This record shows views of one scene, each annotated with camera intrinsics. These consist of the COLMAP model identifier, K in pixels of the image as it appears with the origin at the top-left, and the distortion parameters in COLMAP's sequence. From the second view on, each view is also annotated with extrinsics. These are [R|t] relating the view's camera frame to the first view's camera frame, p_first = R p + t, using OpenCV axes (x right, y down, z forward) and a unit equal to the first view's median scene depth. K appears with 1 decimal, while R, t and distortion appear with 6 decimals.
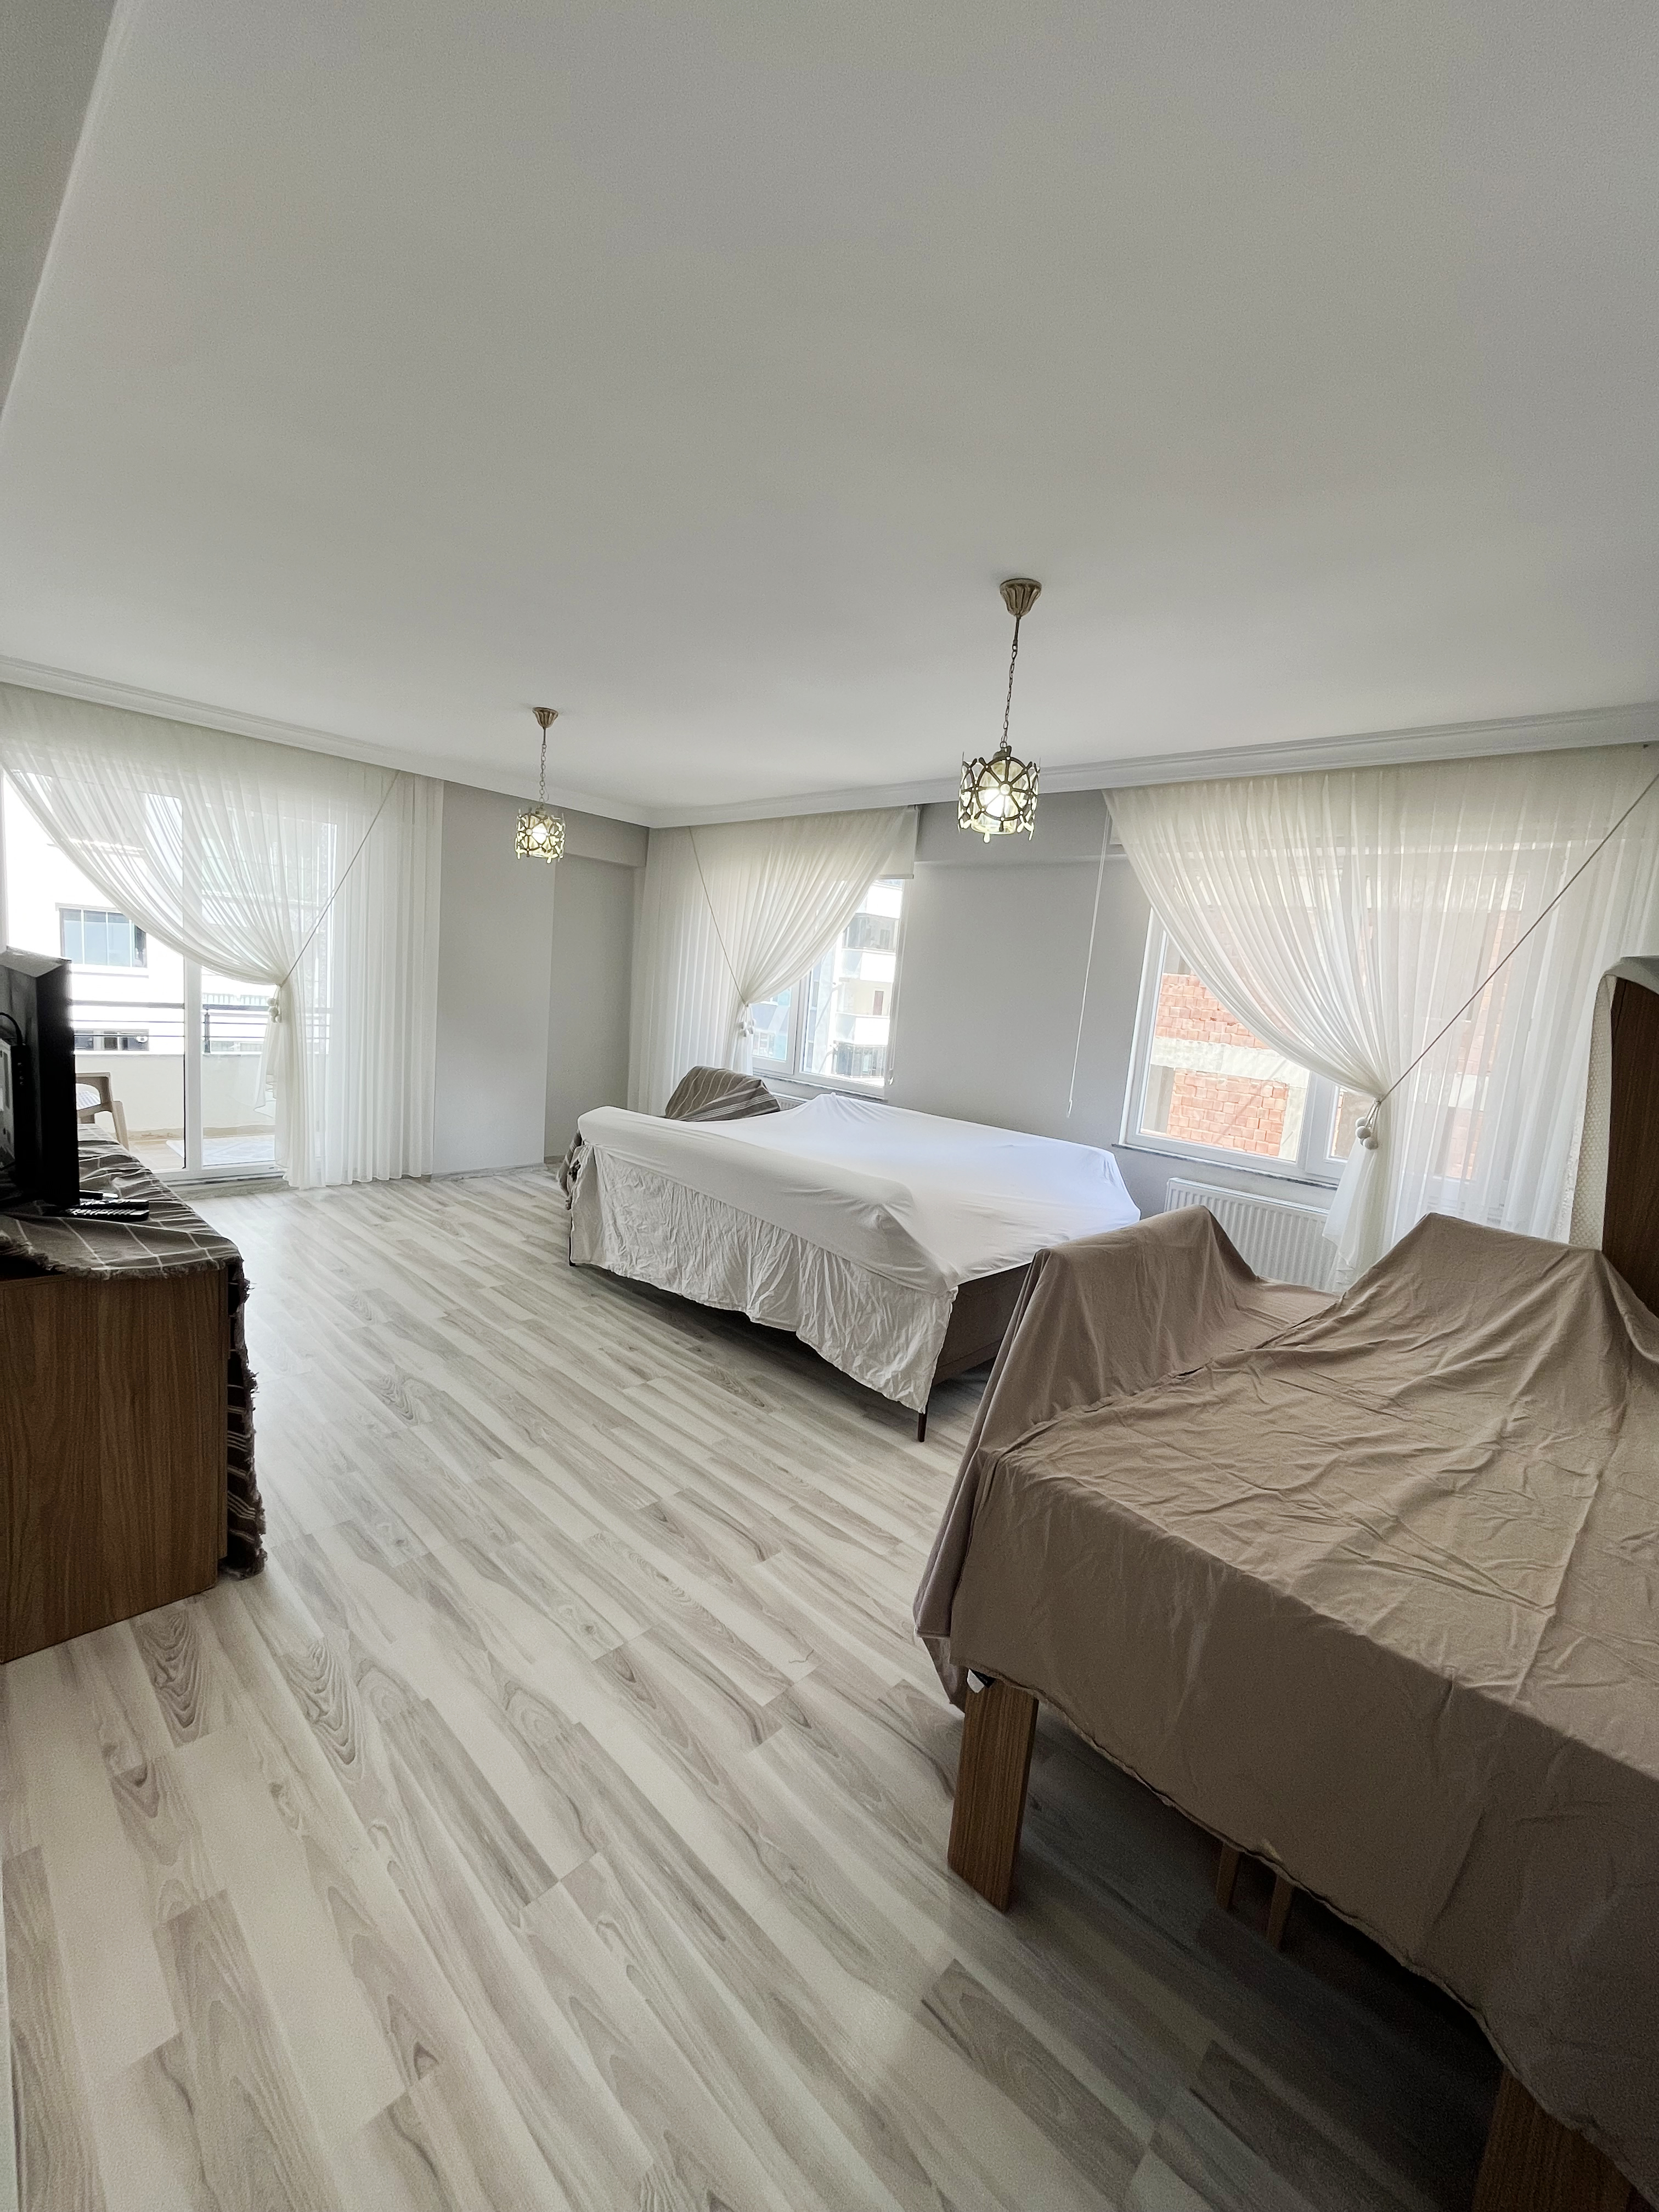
lens RADIAL K [[895.2, 0, 835.9], [0, 895.2, 1104.2], [0, 0, 1]] dist [0.000216, -0.000203]
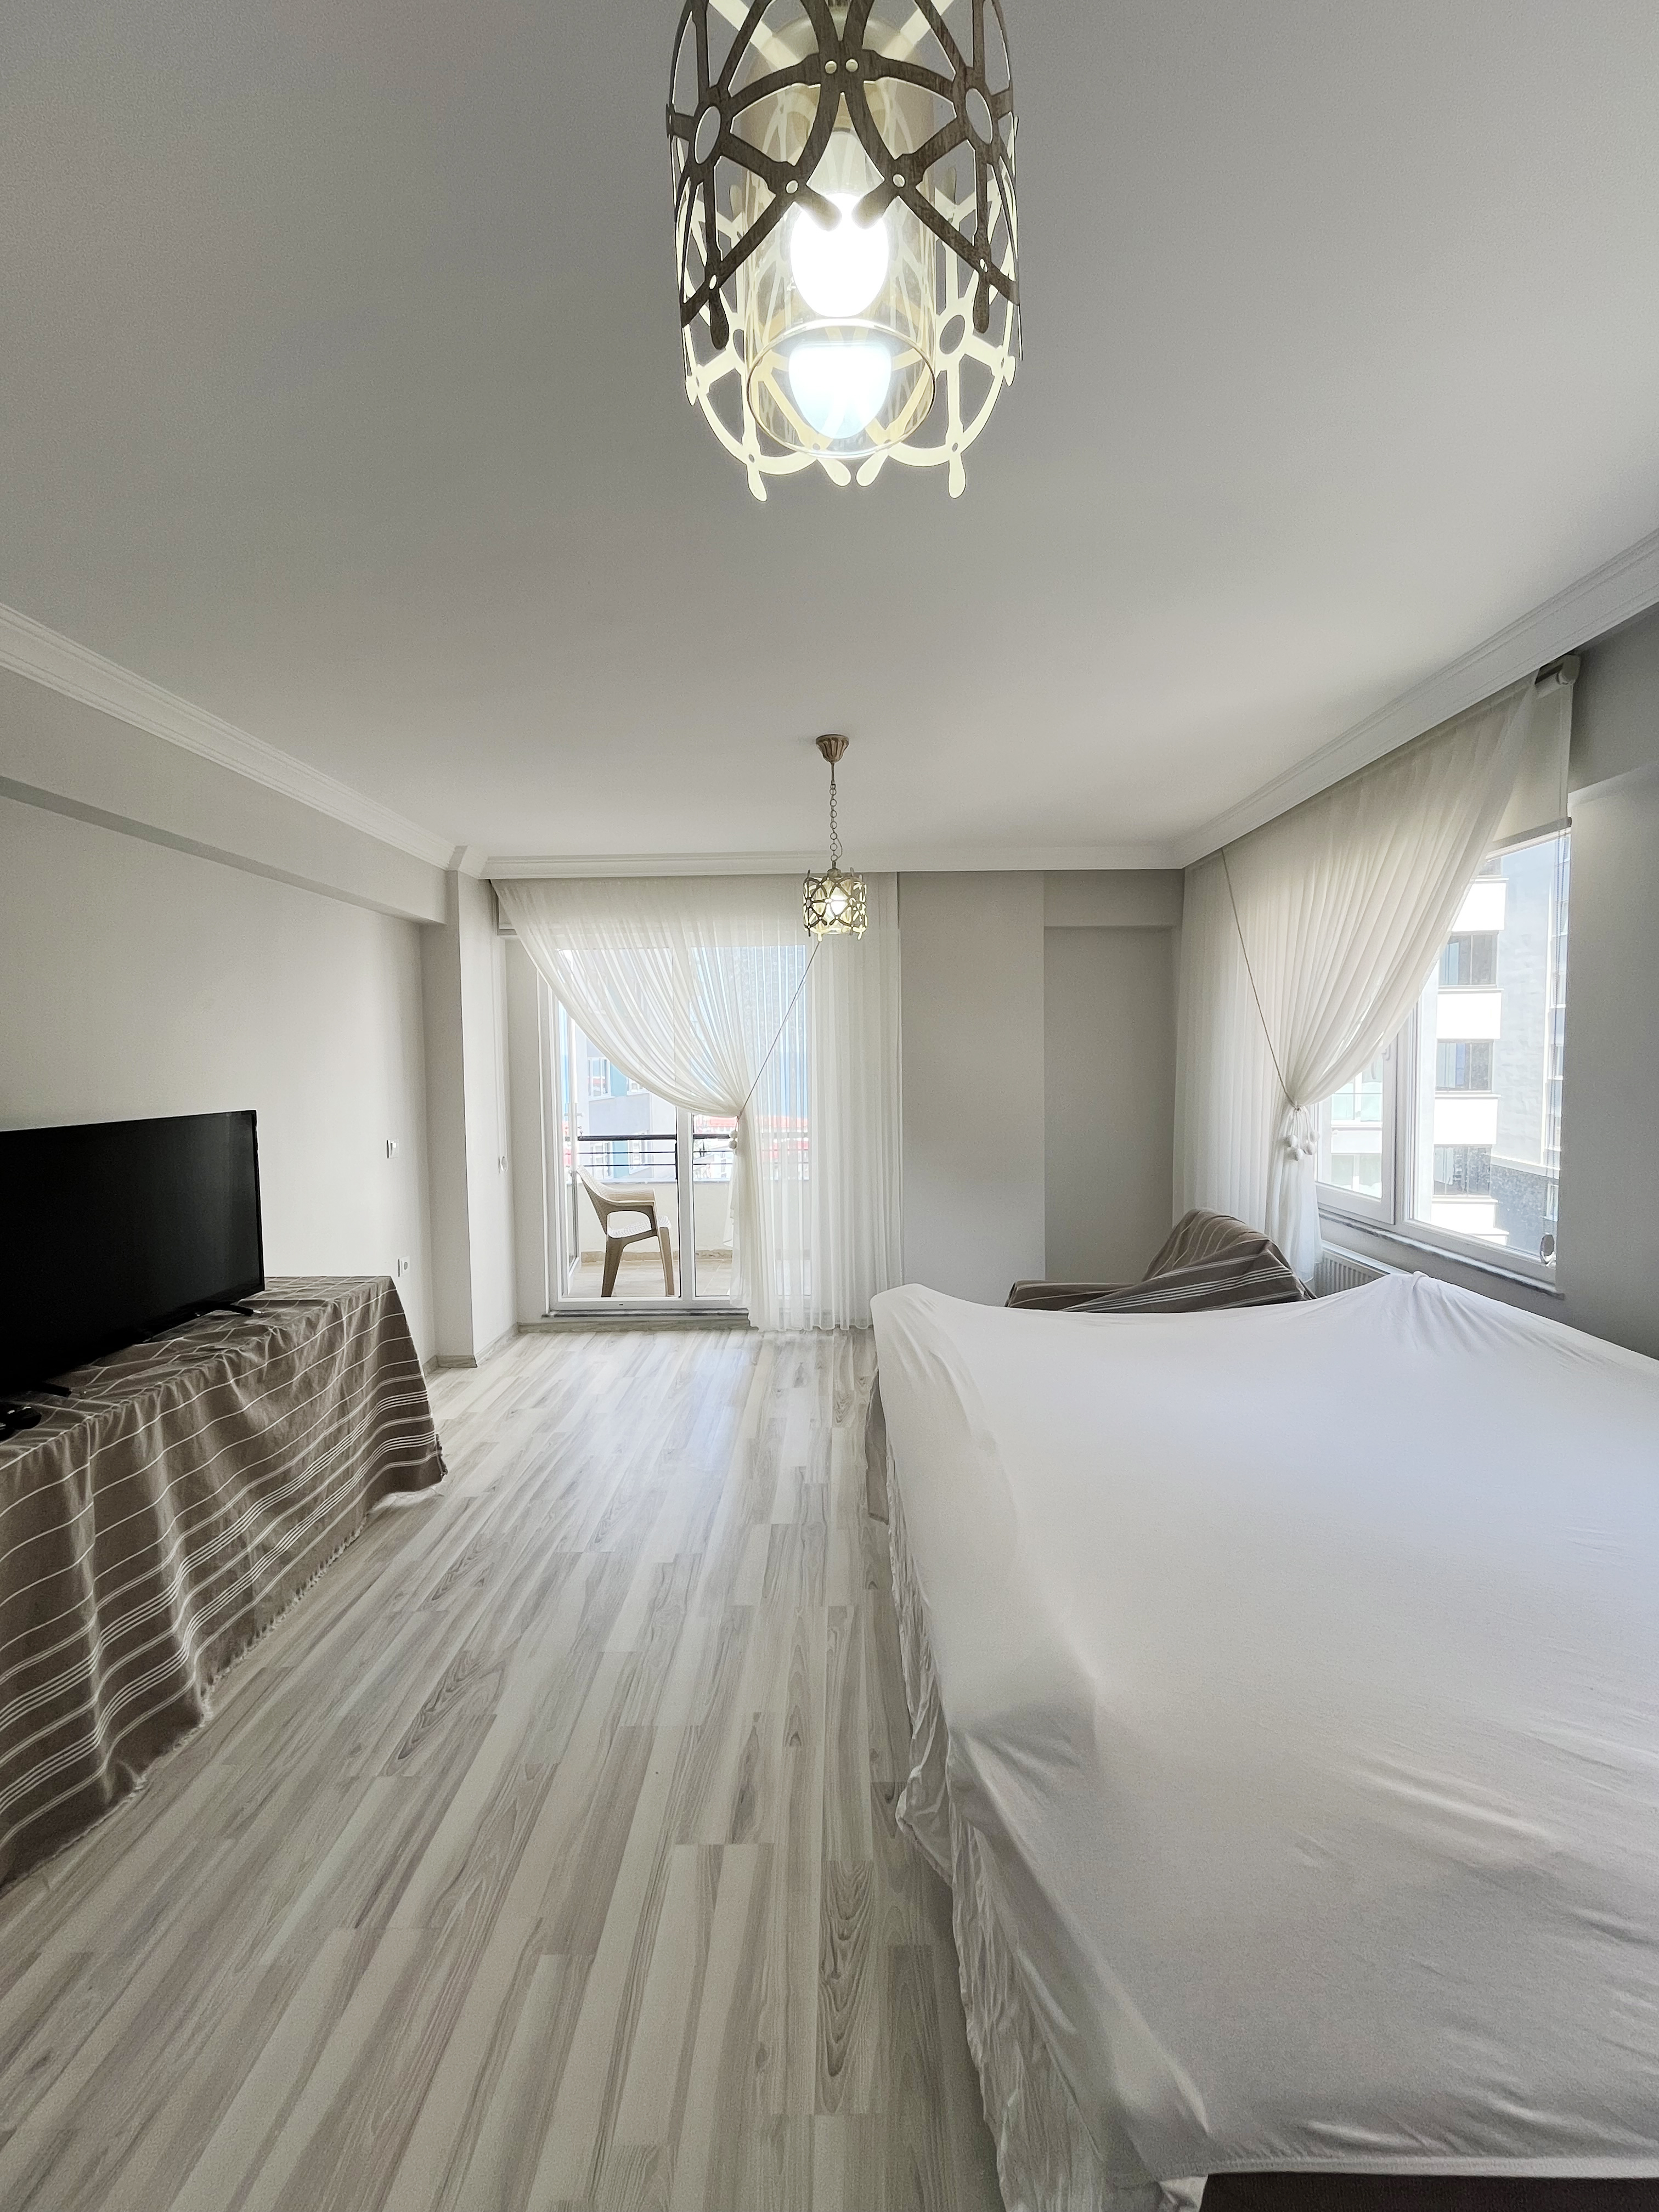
lens RADIAL K [[895.2, 0, 835.9], [0, 895.2, 1104.2], [0, 0, 1]] dist [0.000216, -0.000203]
pose [[0.674969, -0.056028, -0.735715, 0.243749], [-0.027596, 0.994498, -0.101053, -0.075378], [0.737330, 0.088511, 0.669710, 0.629862]]
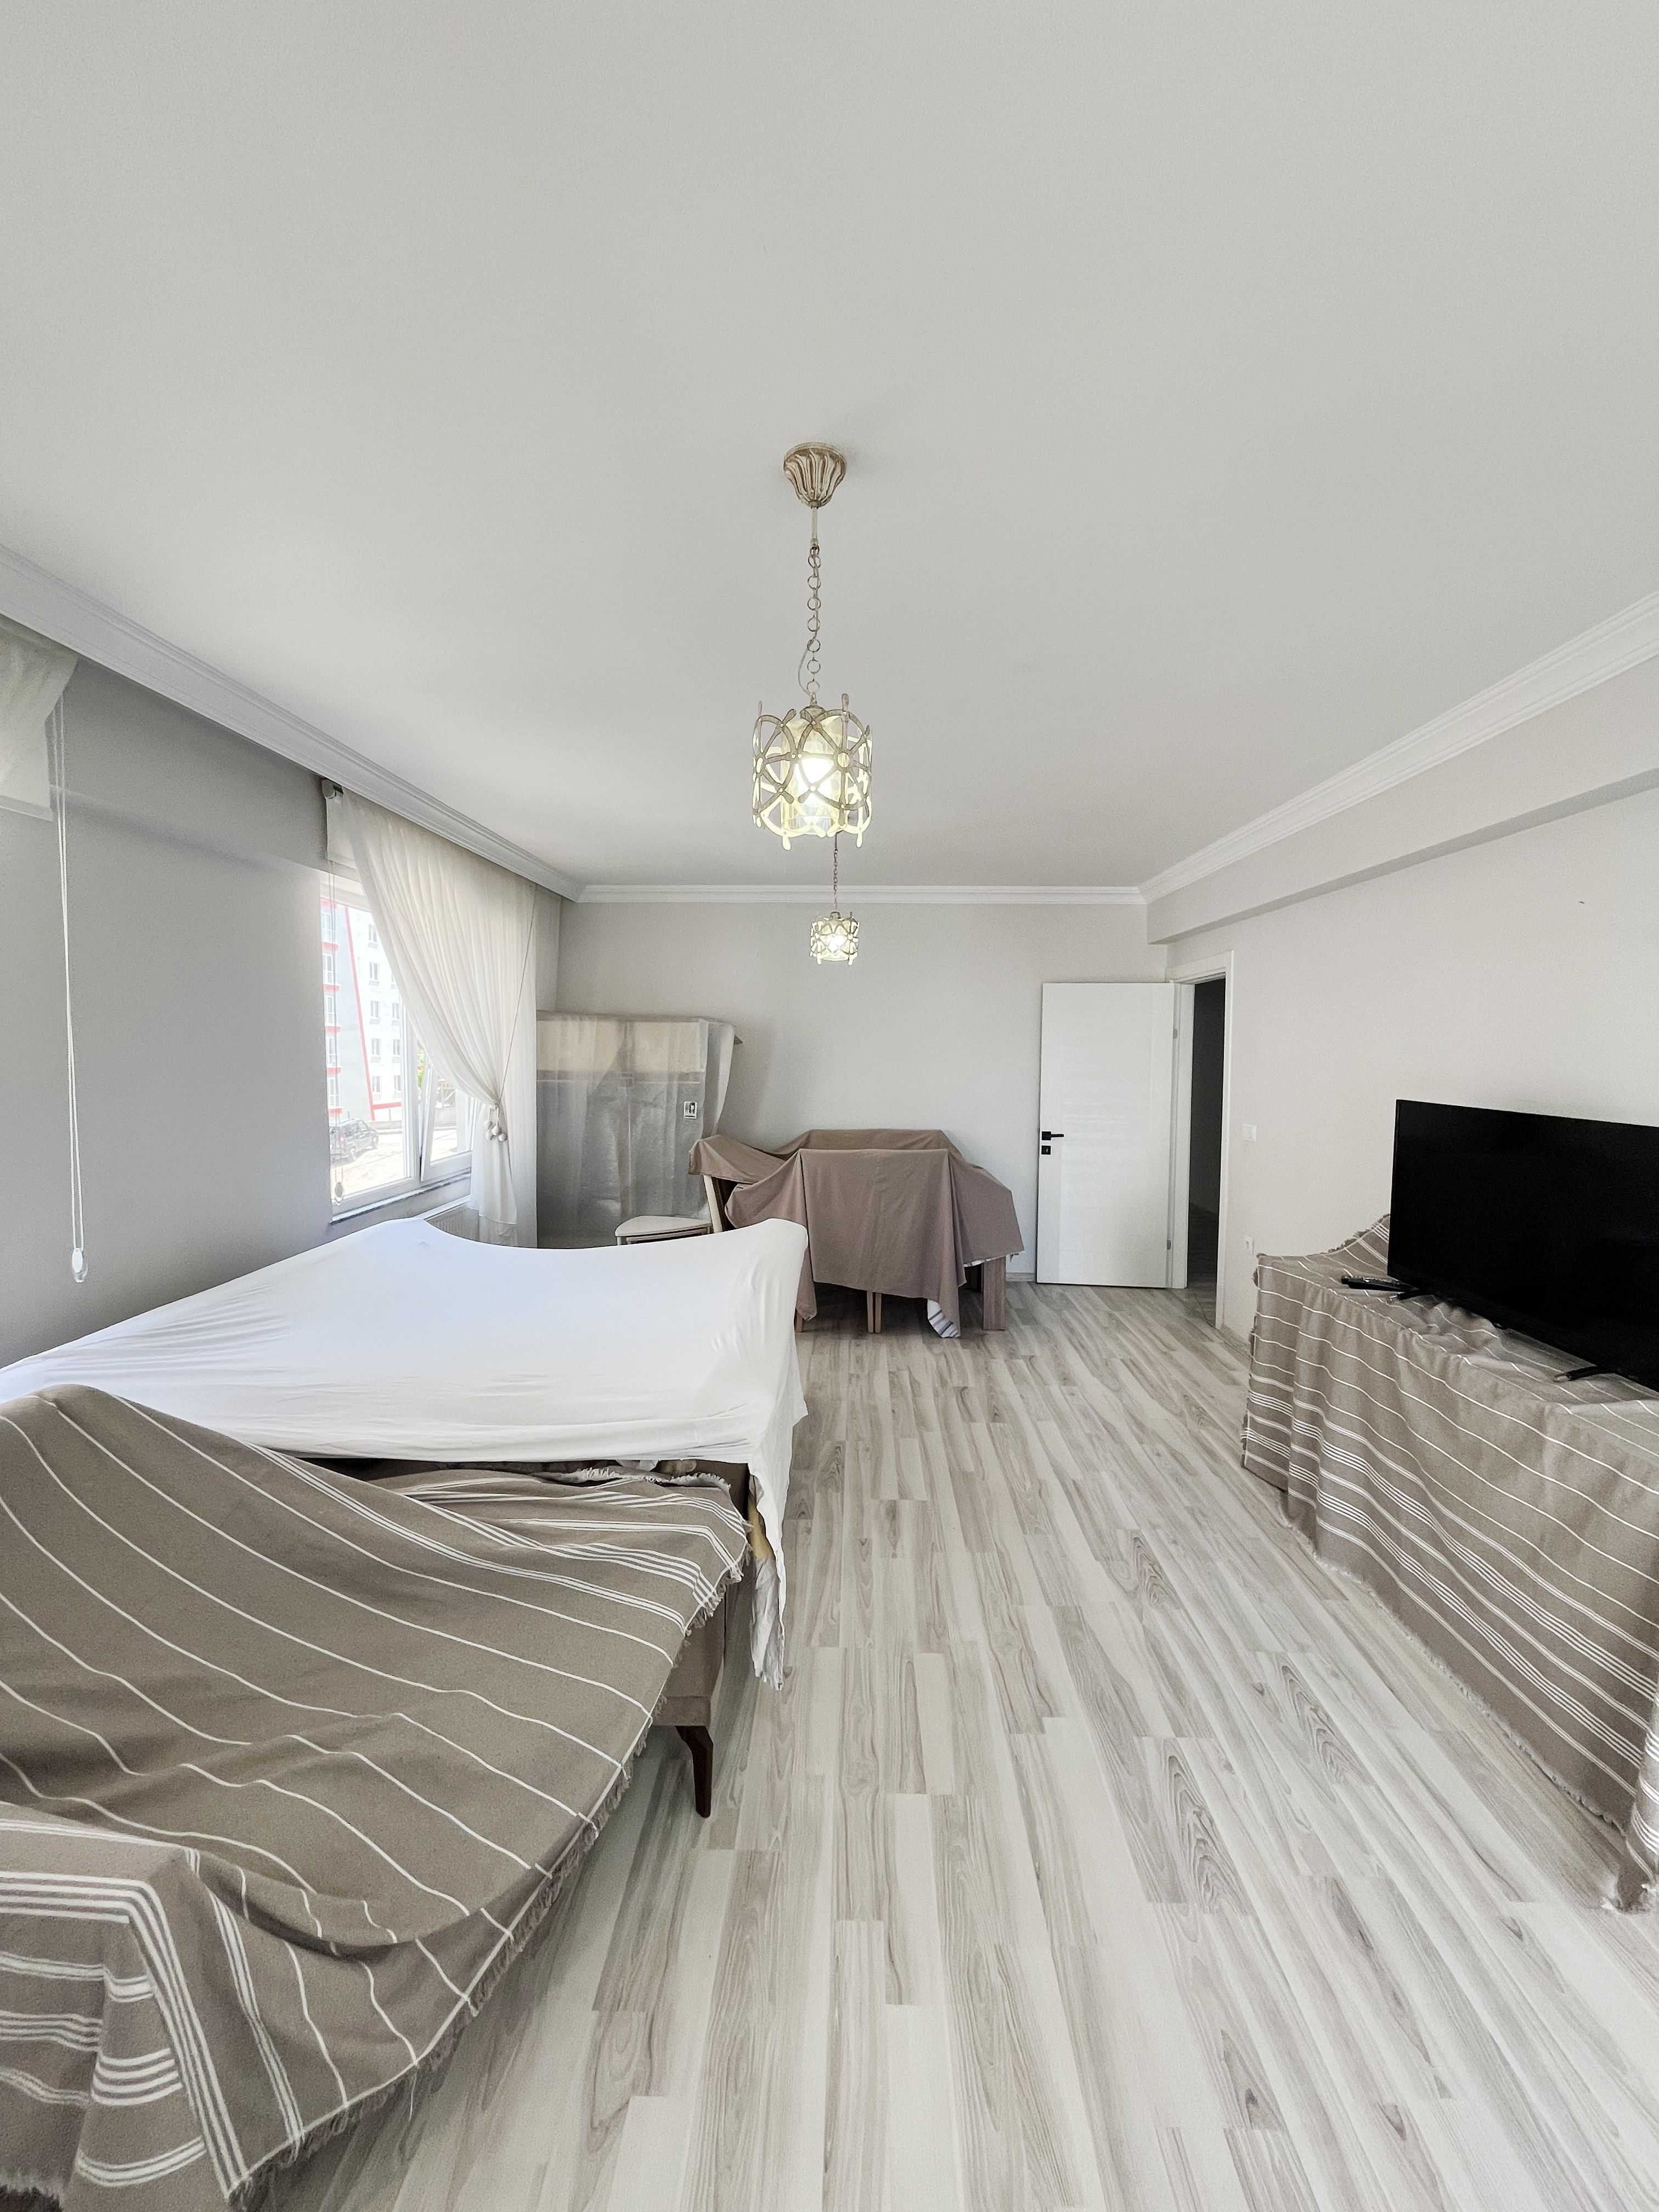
lens RADIAL K [[895.2, 0, 835.9], [0, 895.2, 1104.2], [0, 0, 1]] dist [0.000216, -0.000203]
pose [[-0.662185, -0.136891, 0.736731, -0.782533], [0.041285, 0.975014, 0.218274, -0.295933], [-0.748203, 0.174954, -0.639987, 1.531735]]
